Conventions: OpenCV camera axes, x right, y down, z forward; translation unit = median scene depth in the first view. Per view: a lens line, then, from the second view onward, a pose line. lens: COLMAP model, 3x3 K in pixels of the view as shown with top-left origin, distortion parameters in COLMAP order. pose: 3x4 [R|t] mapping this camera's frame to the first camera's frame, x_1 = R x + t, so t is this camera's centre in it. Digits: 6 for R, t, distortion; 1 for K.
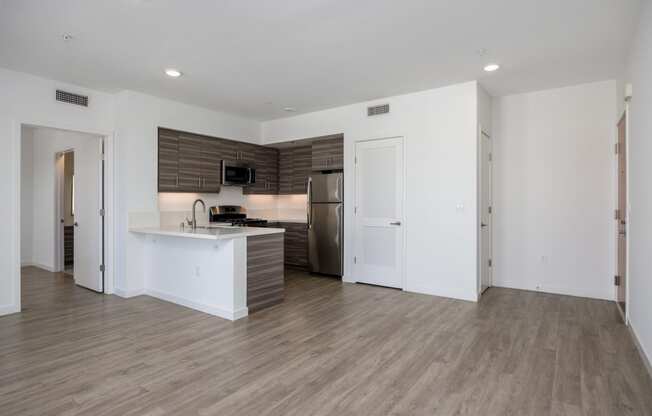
lens RADIAL K [[369.9, 0, 313.9], [0, 369.9, 204.0], [0, 0, 1]] dist [0.000083, 0.000053]
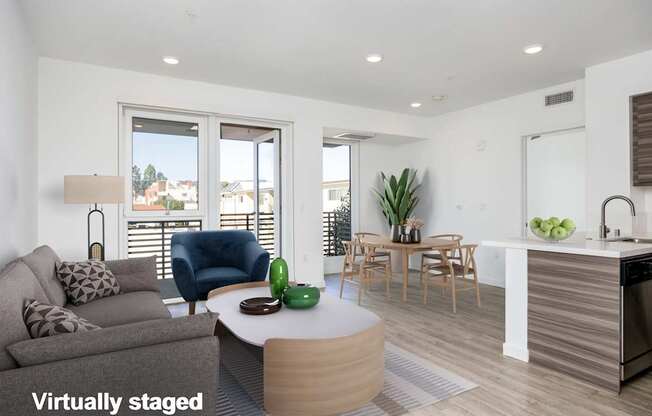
lens RADIAL K [[369.9, 0, 313.9], [0, 369.9, 204.0], [0, 0, 1]] dist [0.000083, 0.000053]
pose [[-0.416415, 0.003856, -0.909166, 0.624898], [0.008033, 0.999968, 0.000562, -0.002720], [0.909139, -0.007069, -0.416433, 0.922739]]
